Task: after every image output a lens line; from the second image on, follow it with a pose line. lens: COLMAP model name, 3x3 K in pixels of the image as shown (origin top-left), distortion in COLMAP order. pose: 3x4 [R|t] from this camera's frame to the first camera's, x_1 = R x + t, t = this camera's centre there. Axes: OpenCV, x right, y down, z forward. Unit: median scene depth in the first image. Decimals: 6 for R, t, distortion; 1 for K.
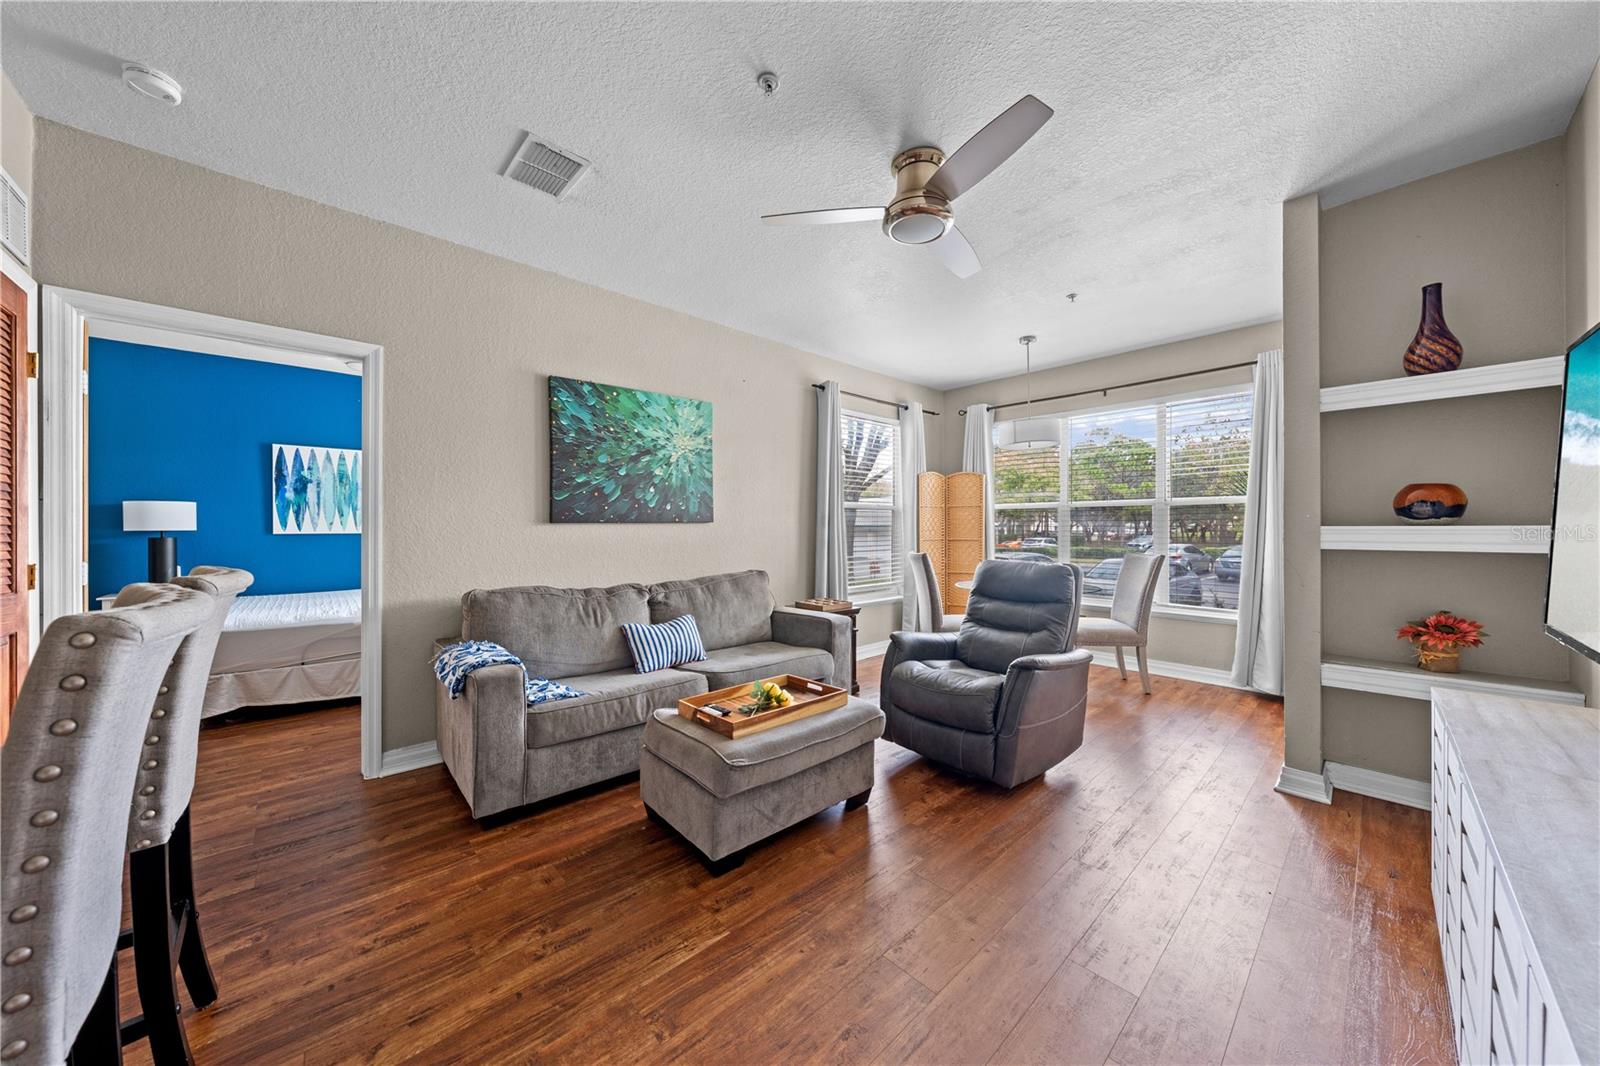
lens RADIAL K [[541.3, 0, 800.5], [0, 541.3, 530.7], [0, 0, 1]] dist [-0.002259, 0.000425]
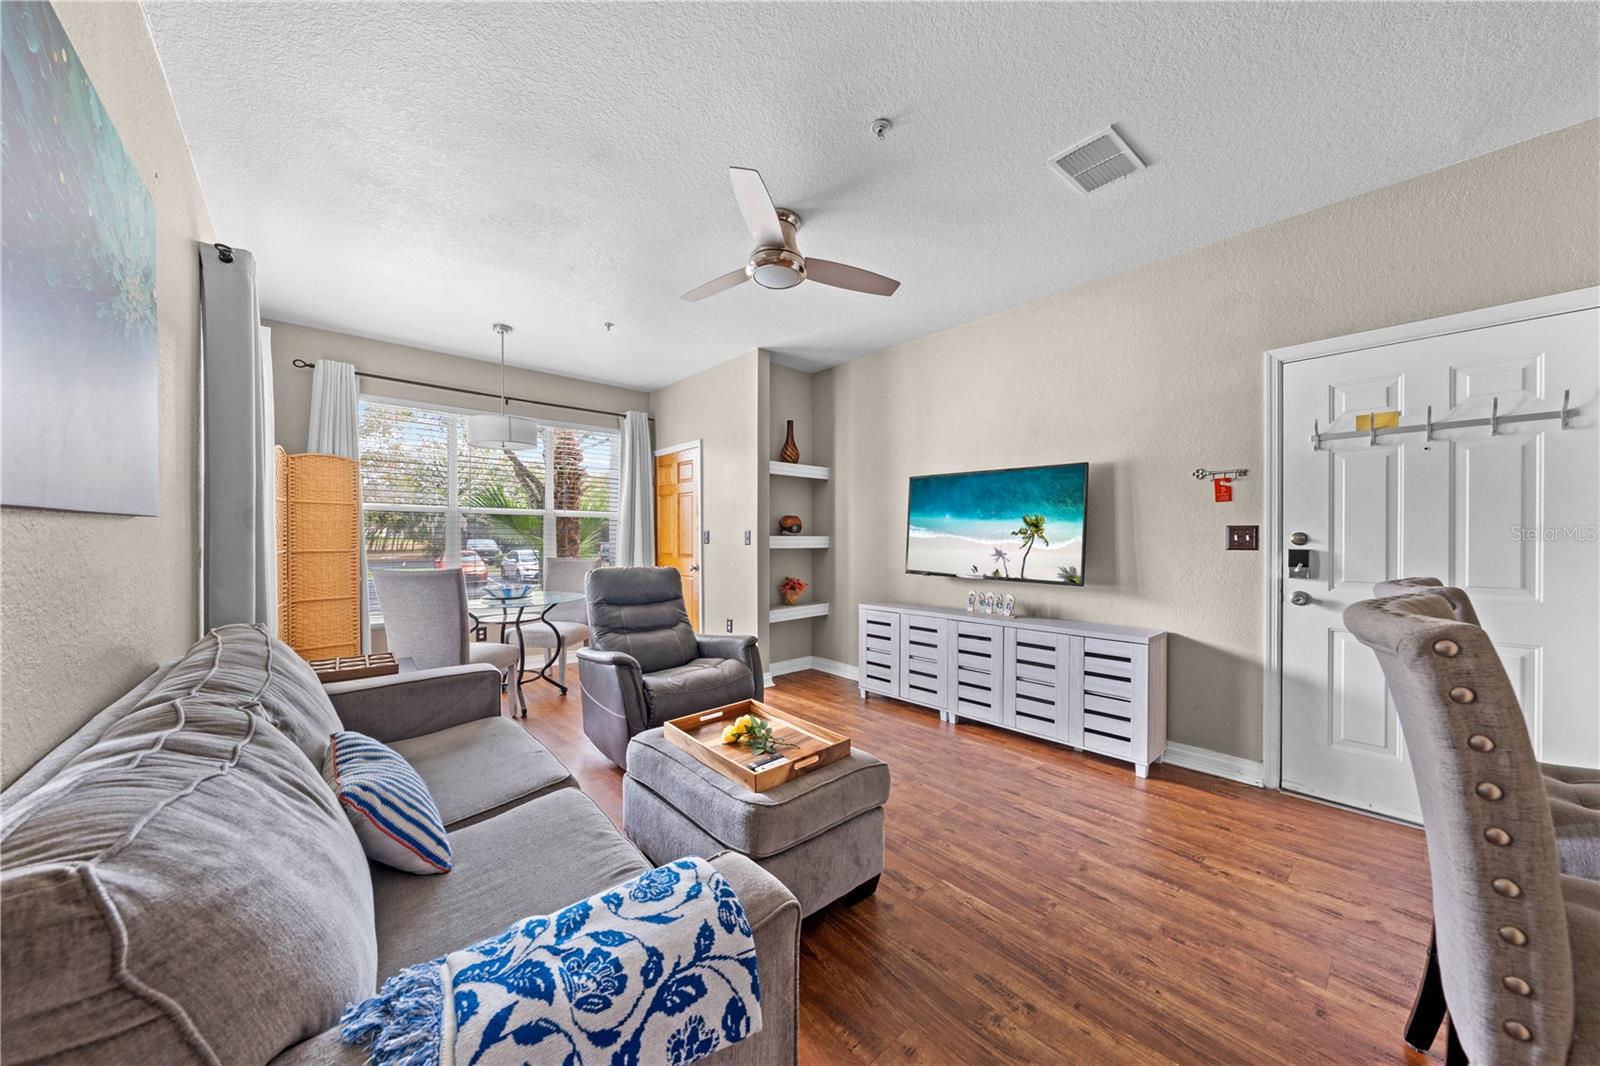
lens RADIAL K [[548.4, 0, 802.7], [0, 548.4, 540.0], [0, 0, 1]] dist [-0.001929, -0.000002]
pose [[0.014392, -0.002877, 0.999892, -0.589377], [0.000077, 0.999996, 0.002877, -0.000068], [-0.999896, 0.000036, 0.014392, 0.573212]]
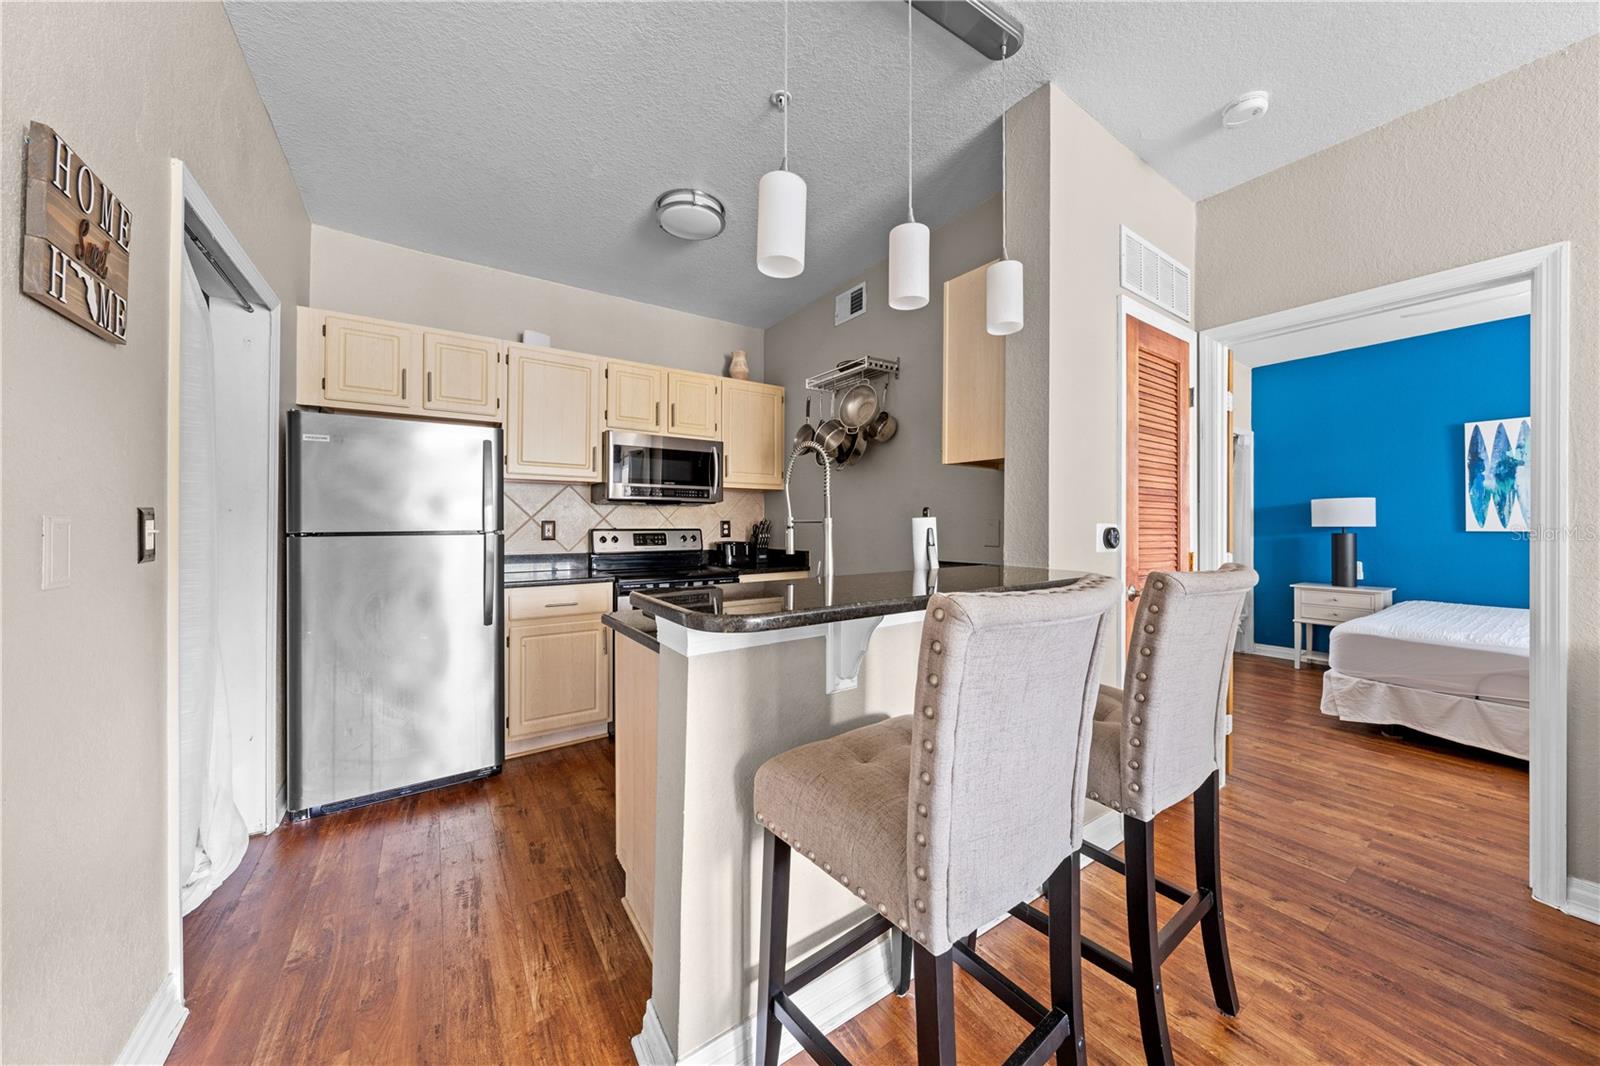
lens RADIAL K [[541.9, 0, 804.2], [0, 541.9, 522.1], [0, 0, 1]] dist [-0.000617, 0.000081]
pose [[-0.139593, -0.004632, -0.990198, -0.008340], [-0.004554, 0.999981, -0.004036, 0.000048], [0.990199, 0.003946, -0.139611, 0.141324]]
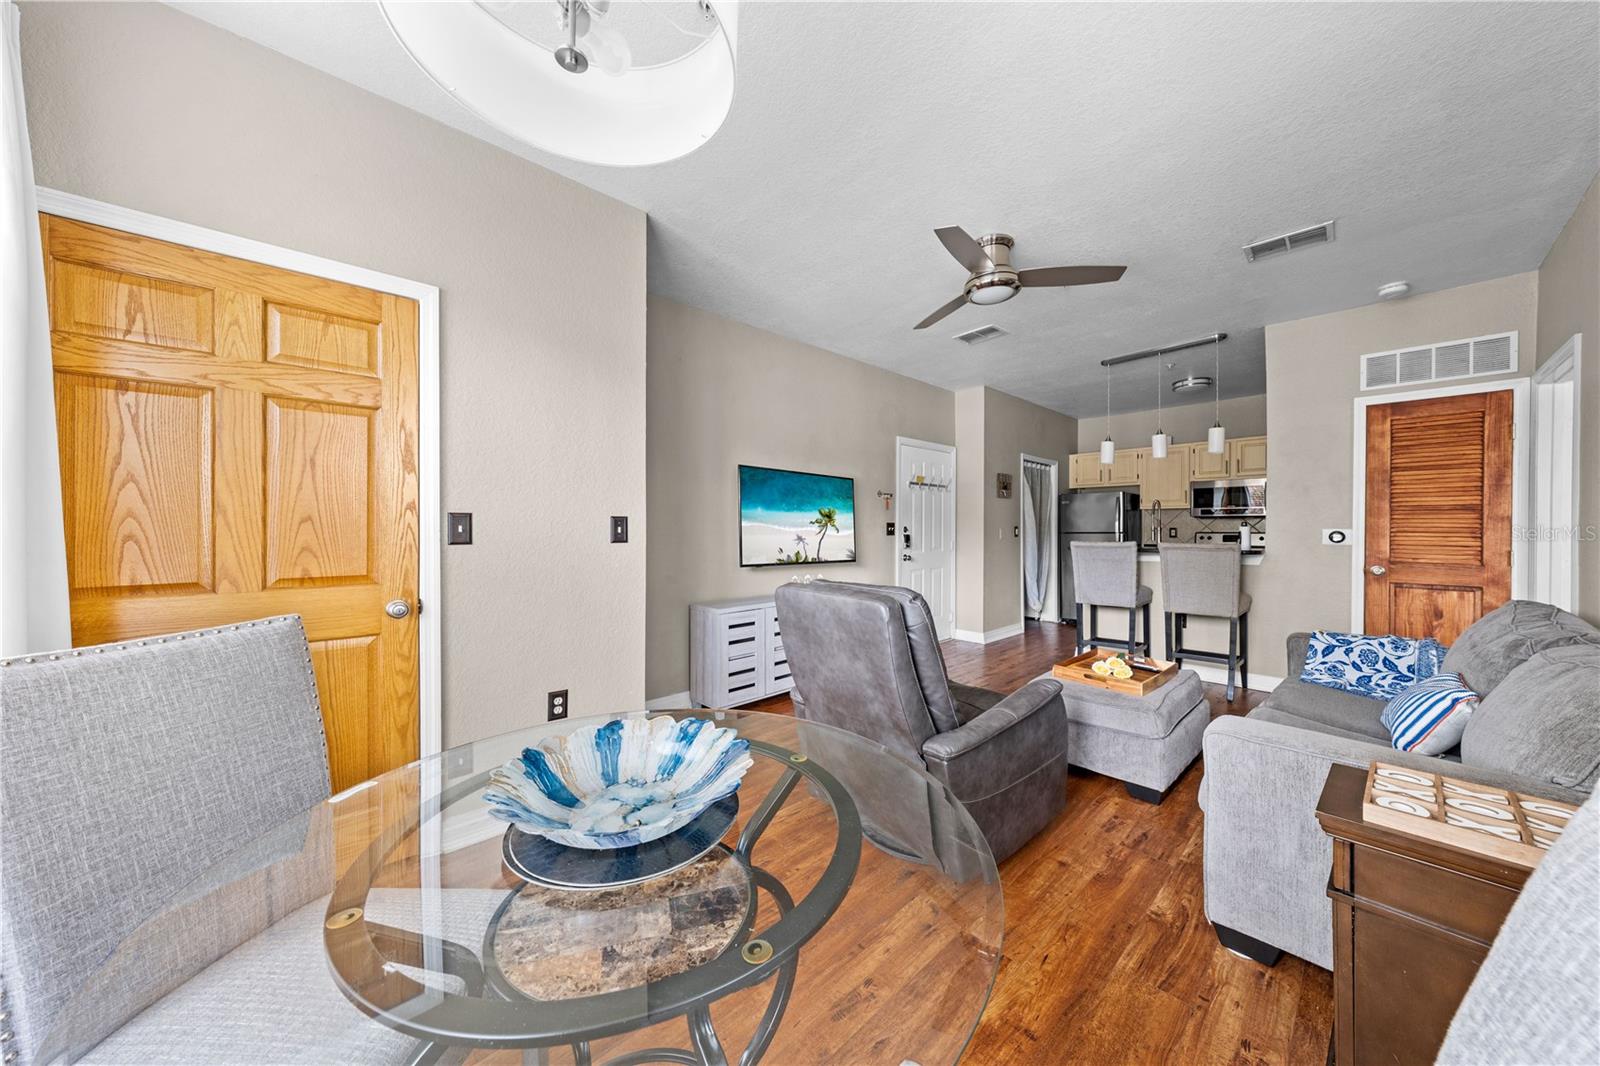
lens RADIAL K [[541.3, 0, 800.5], [0, 541.3, 530.7], [0, 0, 1]] dist [-0.002259, 0.000425]
pose [[-0.999946, -0.000663, -0.010378, 0.421461], [-0.000722, 0.999984, 0.005621, -0.004296], [0.010374, 0.005628, -0.999930, 1.404292]]
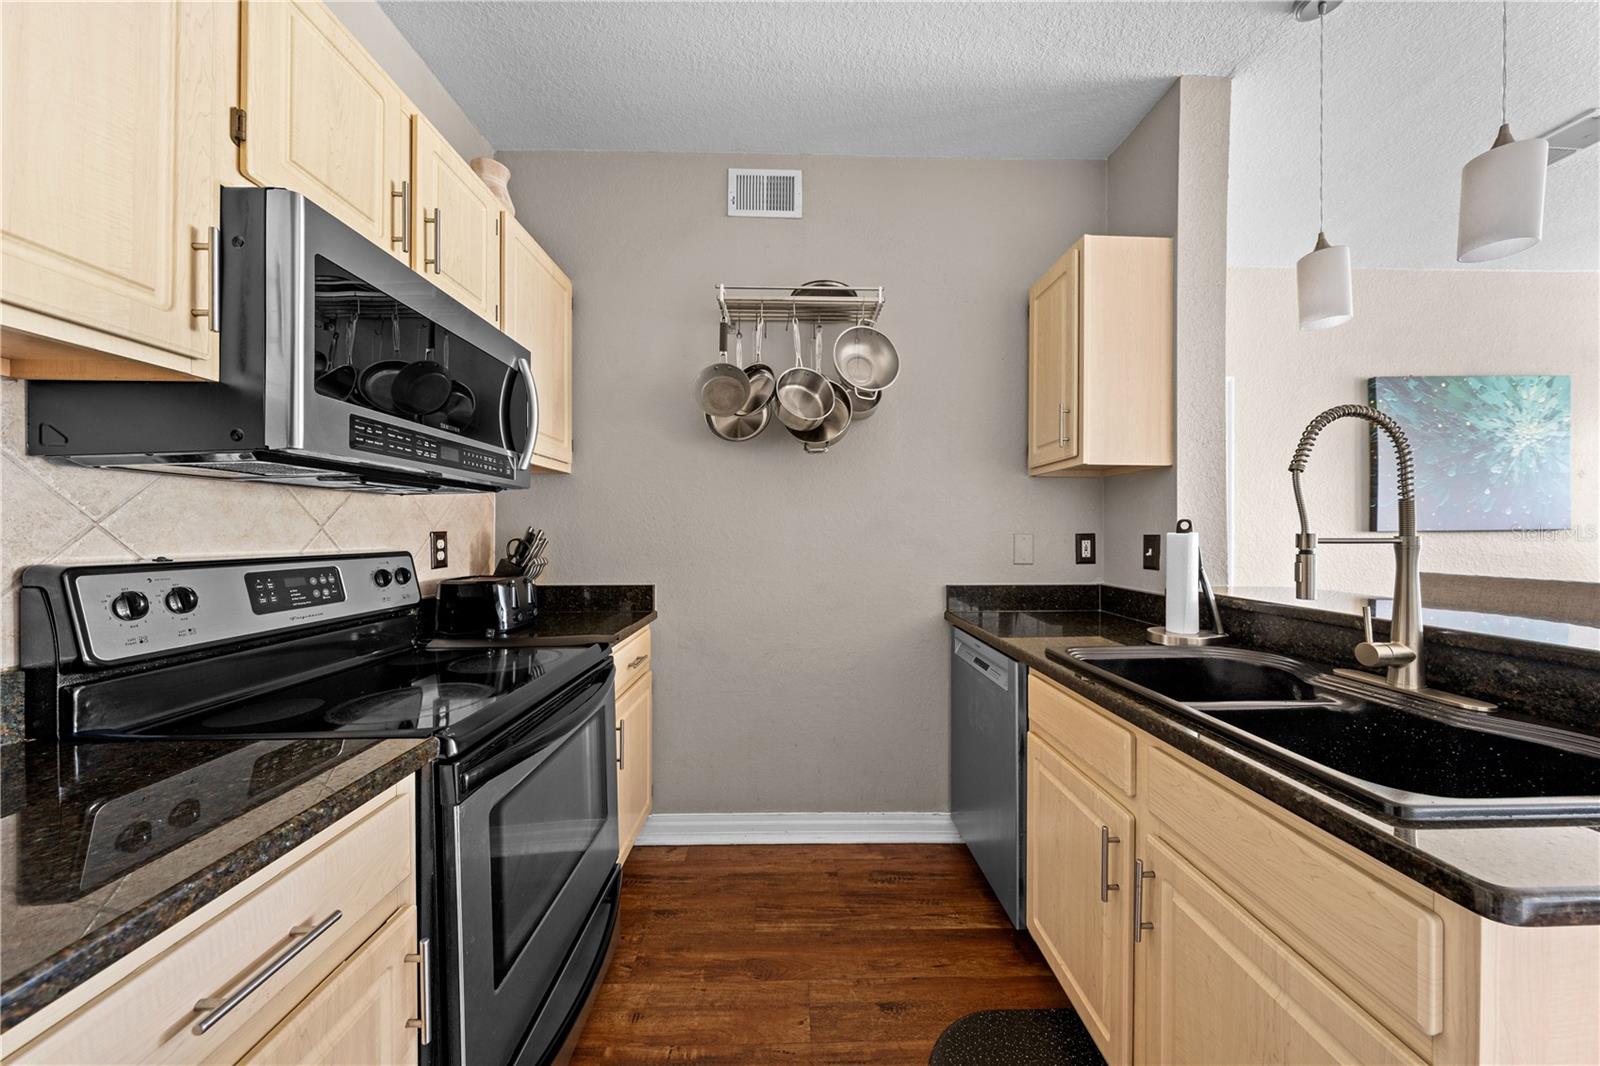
lens RADIAL K [[537.8, 0, 803.0], [0, 537.8, 535.7], [0, 0, 1]] dist [-0.001865, 0.000245]
pose [[0.751215, 0.004732, -0.660041, -0.516984], [-0.004105, 0.999988, 0.002497, -0.004969], [0.660045, 0.000833, 0.751226, -0.324084]]
